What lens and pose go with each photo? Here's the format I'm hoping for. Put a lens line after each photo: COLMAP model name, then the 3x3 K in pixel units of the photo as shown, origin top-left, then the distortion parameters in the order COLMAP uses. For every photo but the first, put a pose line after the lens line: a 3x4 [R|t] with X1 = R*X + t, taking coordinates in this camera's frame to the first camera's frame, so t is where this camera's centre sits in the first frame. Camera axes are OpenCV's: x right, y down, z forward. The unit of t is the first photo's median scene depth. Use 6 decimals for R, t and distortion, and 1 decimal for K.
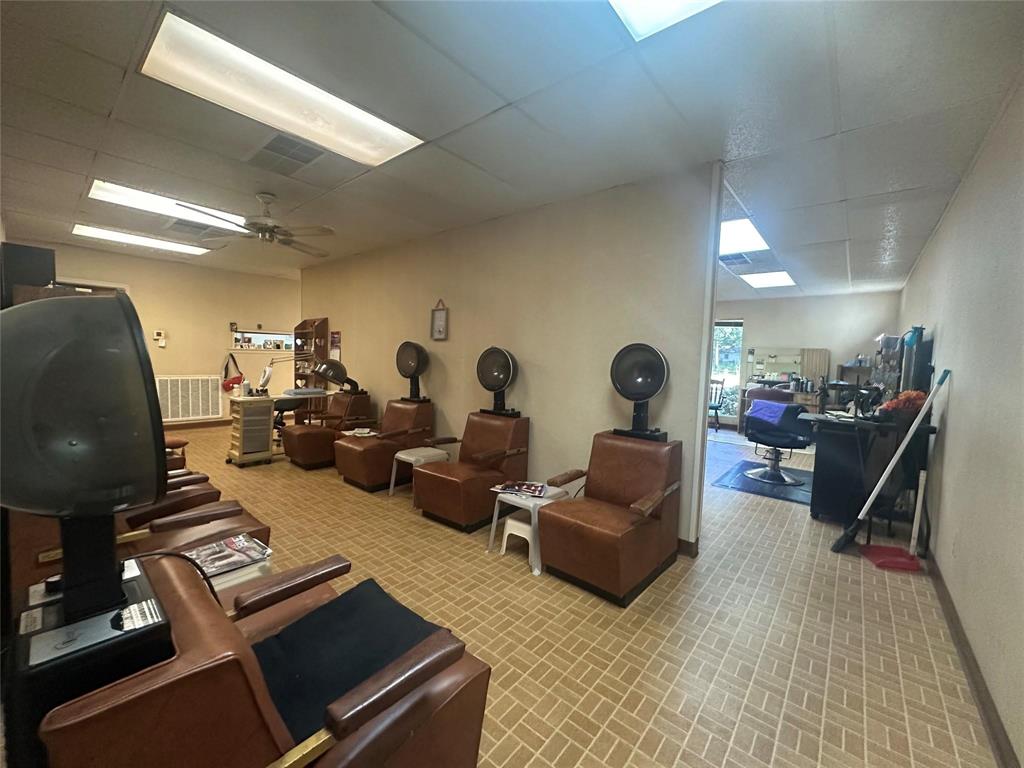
lens RADIAL K [[410.4, 0, 514.9], [0, 410.4, 383.5], [0, 0, 1]] dist [-0.011661, 0.000188]
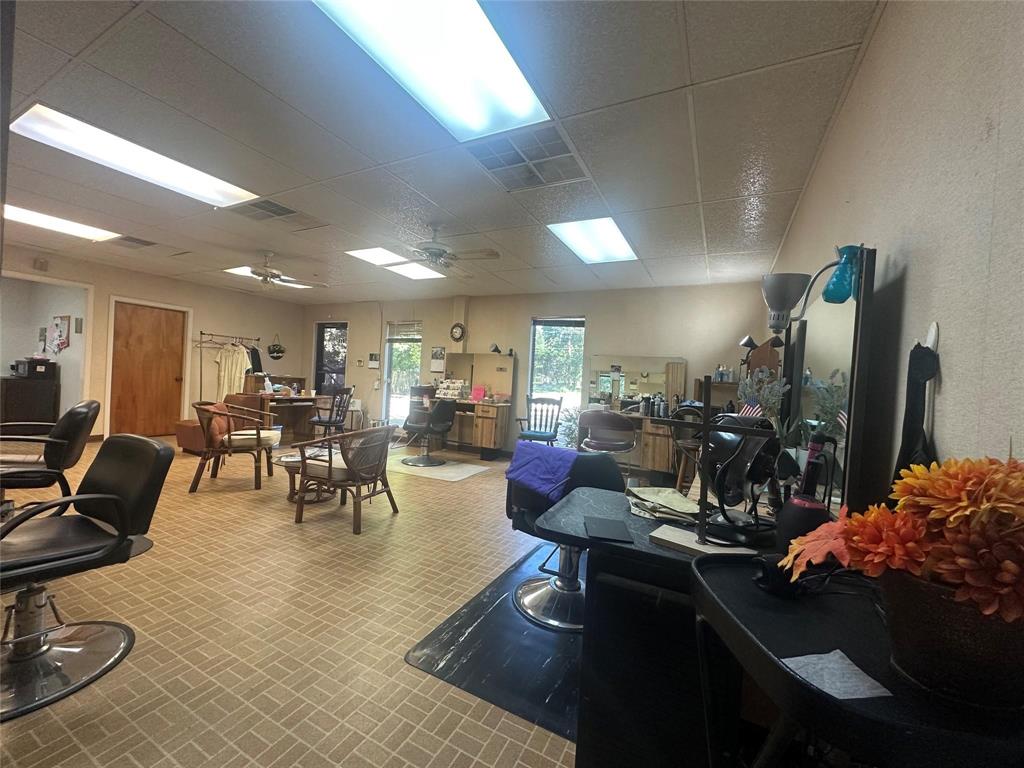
lens RADIAL K [[410.4, 0, 508.3], [0, 410.4, 388.3], [0, 0, 1]] dist [-0.011661, 0.000188]
pose [[0.975991, 0.012308, 0.217464, 0.127702], [-0.004476, 0.999325, -0.036471, -0.000653], [-0.217766, 0.034622, 0.975387, 0.148966]]
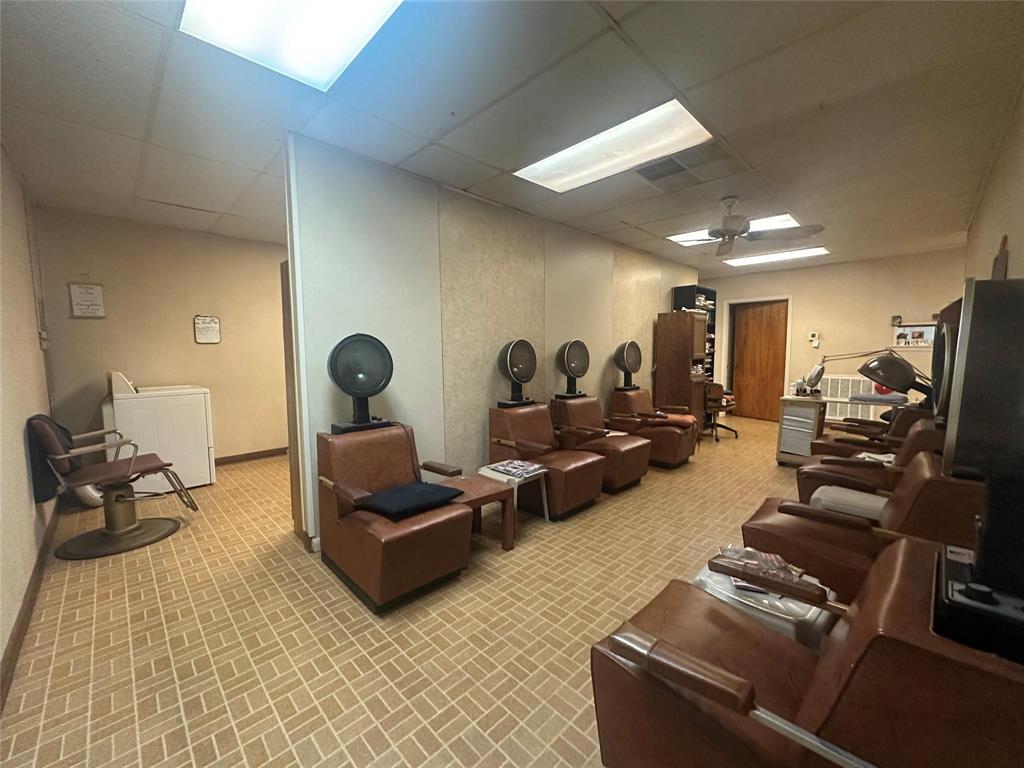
lens RADIAL K [[410.4, 0, 508.1], [0, 410.4, 381.6], [0, 0, 1]] dist [-0.011661, 0.000188]
pose [[-0.102253, 0.046476, -0.993672, 1.143917], [-0.058957, 0.996869, 0.052692, -0.036200], [0.993010, 0.063972, -0.099193, 1.261551]]
